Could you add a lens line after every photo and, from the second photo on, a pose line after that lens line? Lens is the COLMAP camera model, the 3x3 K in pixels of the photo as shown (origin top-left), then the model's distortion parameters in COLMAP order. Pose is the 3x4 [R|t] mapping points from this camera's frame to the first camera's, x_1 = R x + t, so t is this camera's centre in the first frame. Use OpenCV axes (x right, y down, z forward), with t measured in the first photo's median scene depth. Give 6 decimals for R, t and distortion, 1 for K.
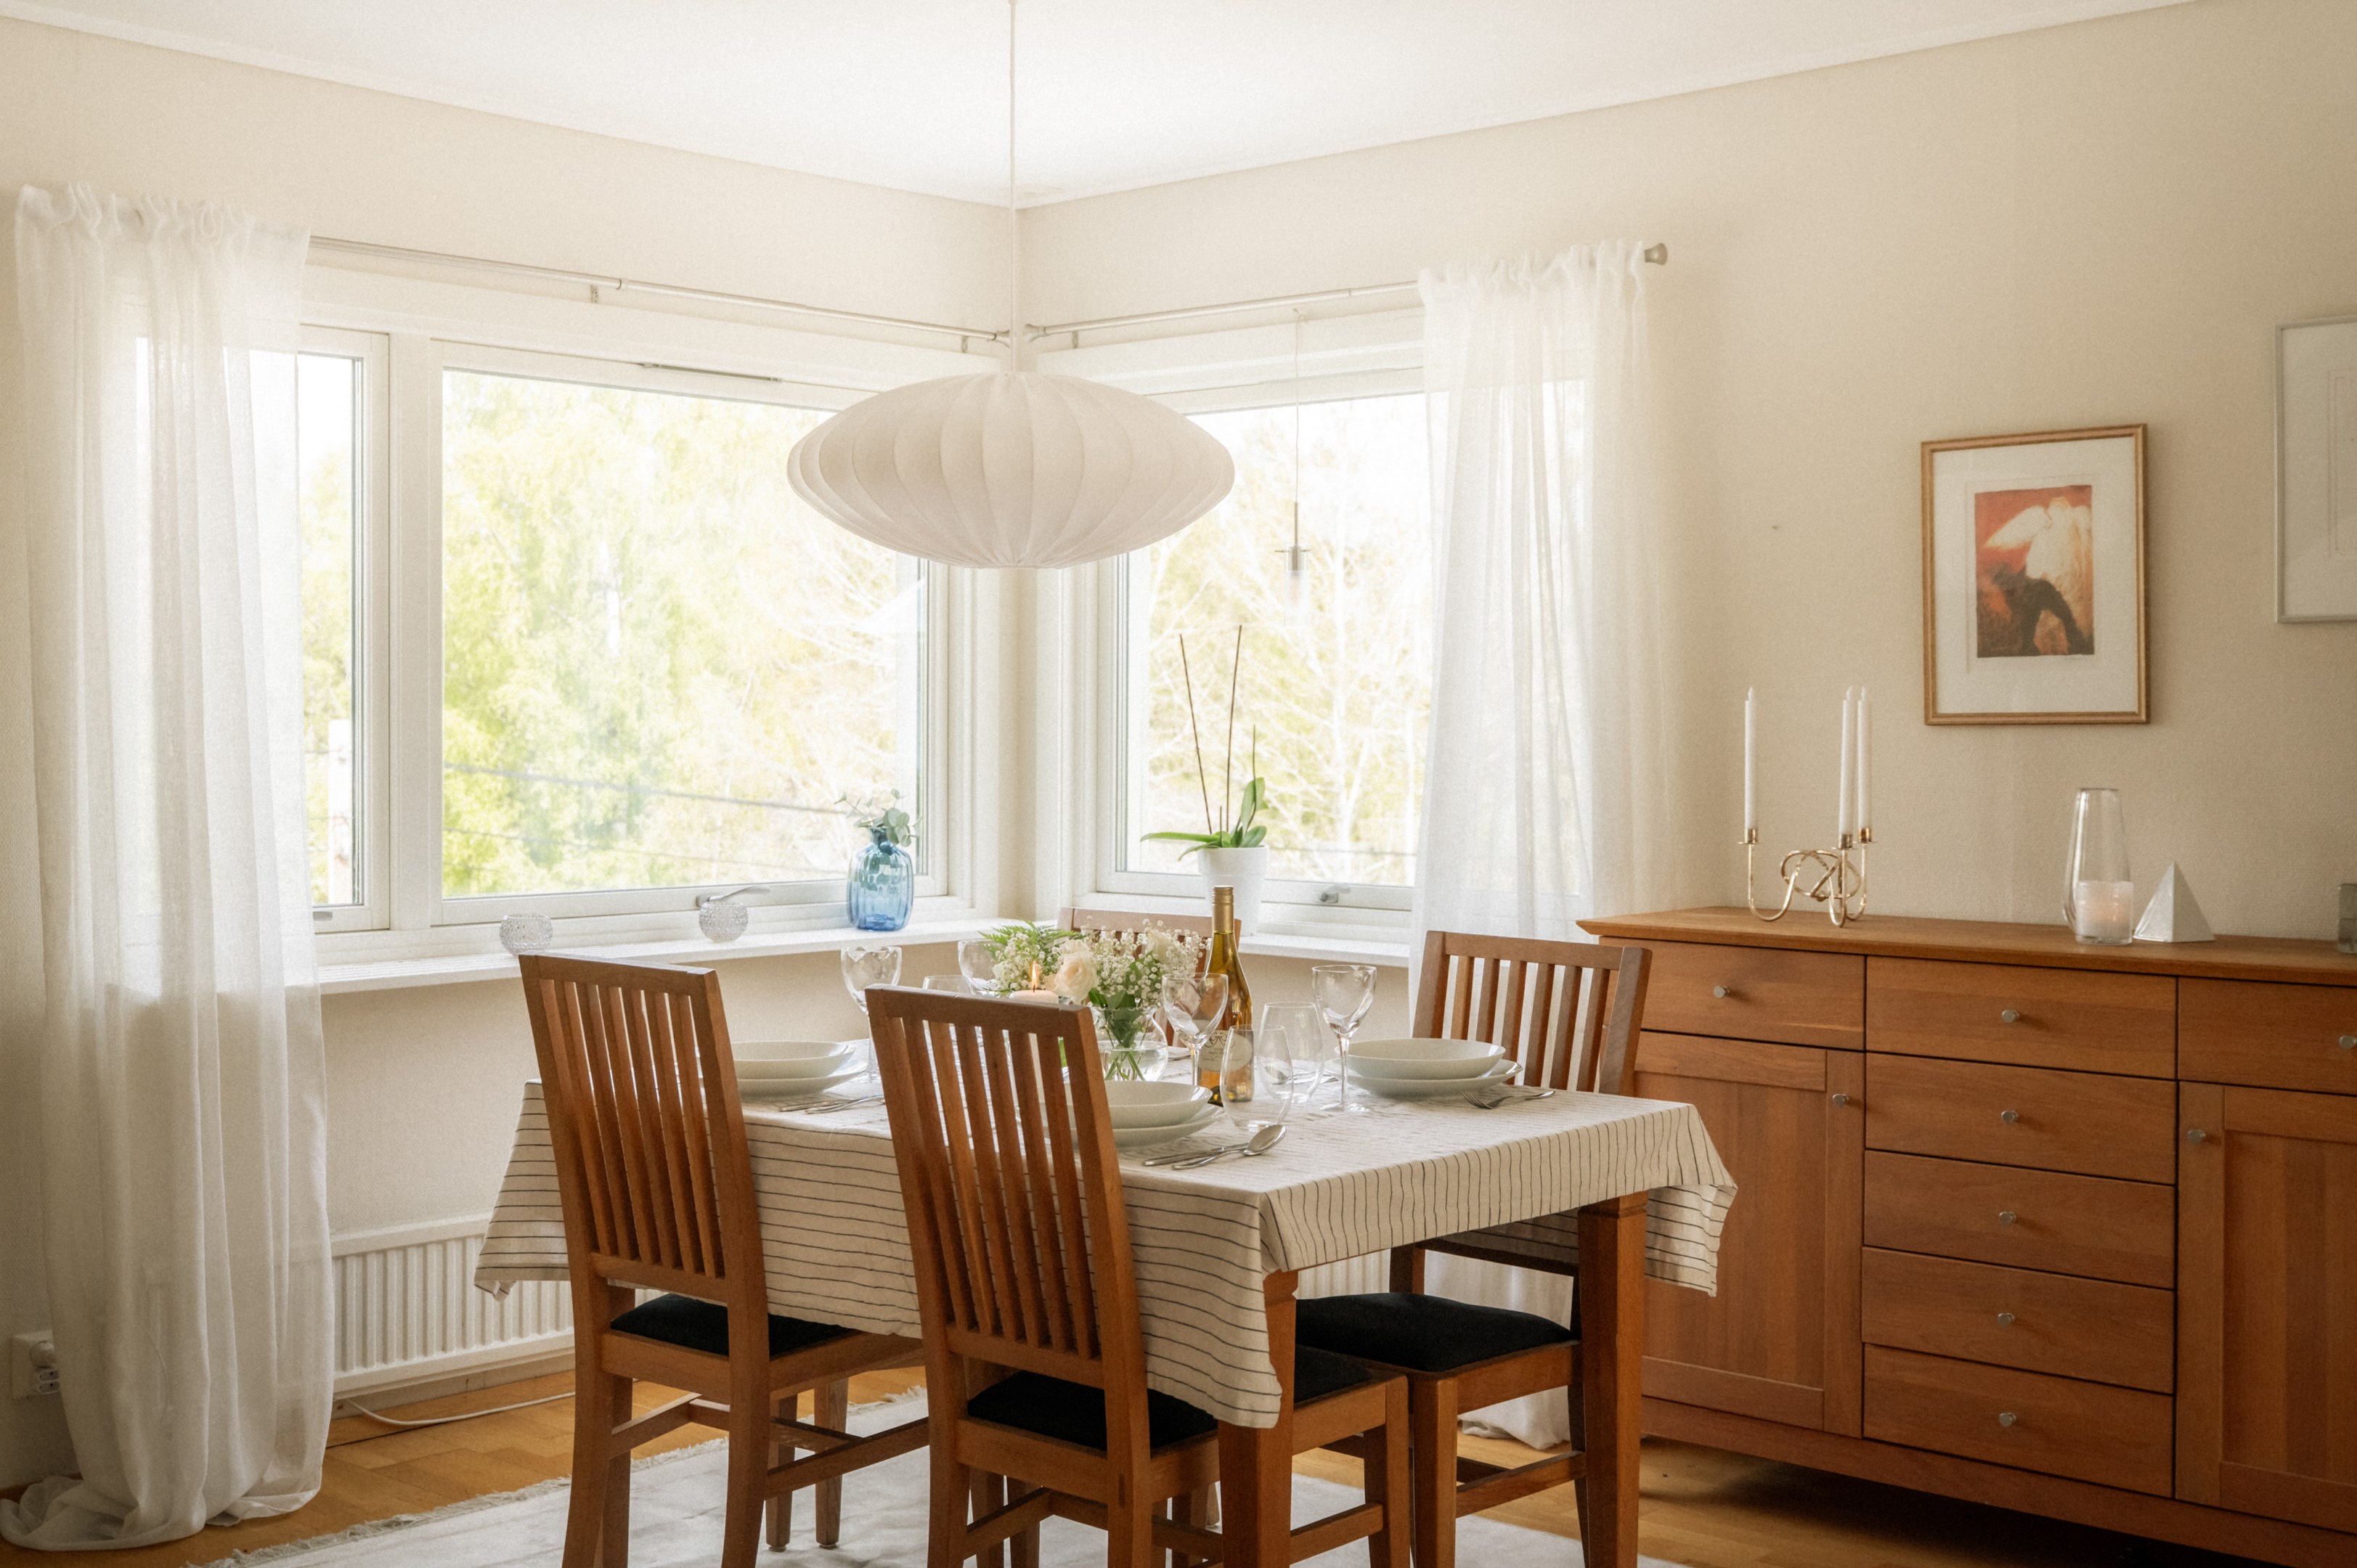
lens RADIAL K [[2727.5, 0, 1178.6], [0, 2727.5, 775.8], [0, 0, 1]] dist [-0.007104, 0.000000]
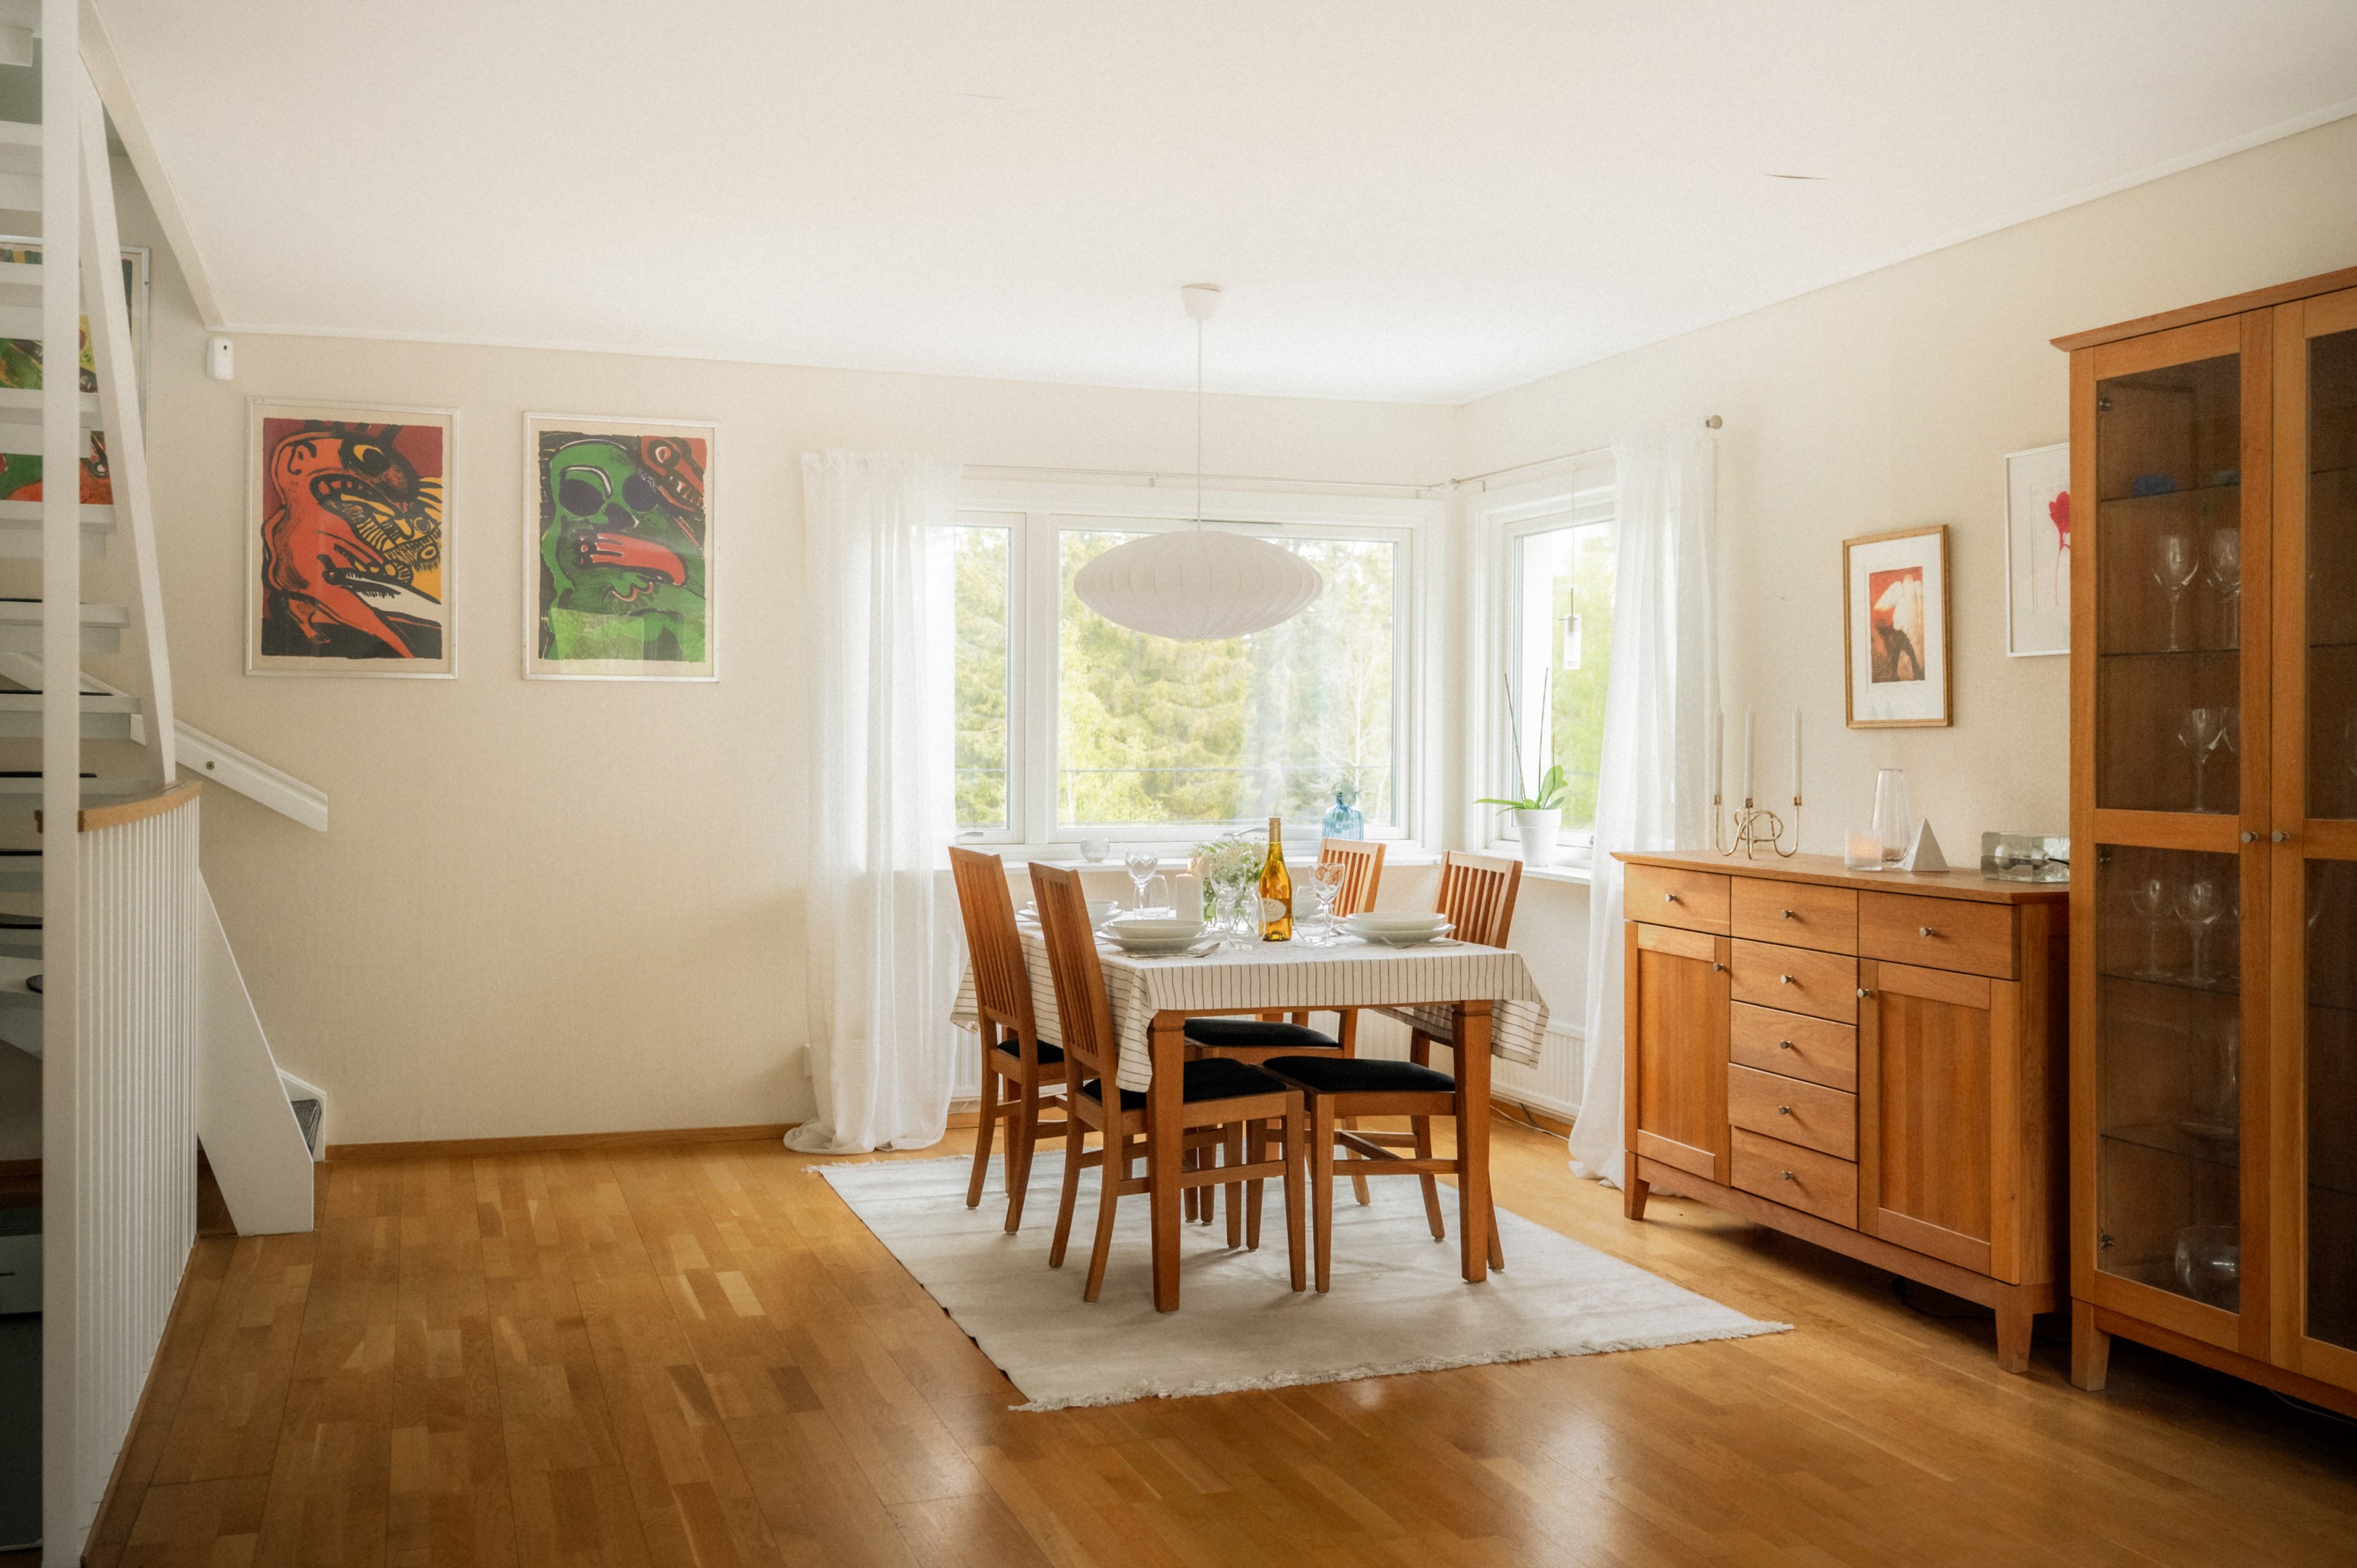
lens RADIAL K [[2097.6, 0, 1183.0], [0, 2097.6, 783.1], [0, 0, 1]] dist [0.014160, 0.002090]
pose [[0.883500, 0.009266, -0.468339, 0.523453], [-0.009578, 0.999953, 0.001715, 0.013617], [0.468333, 0.002971, 0.883547, -0.202495]]
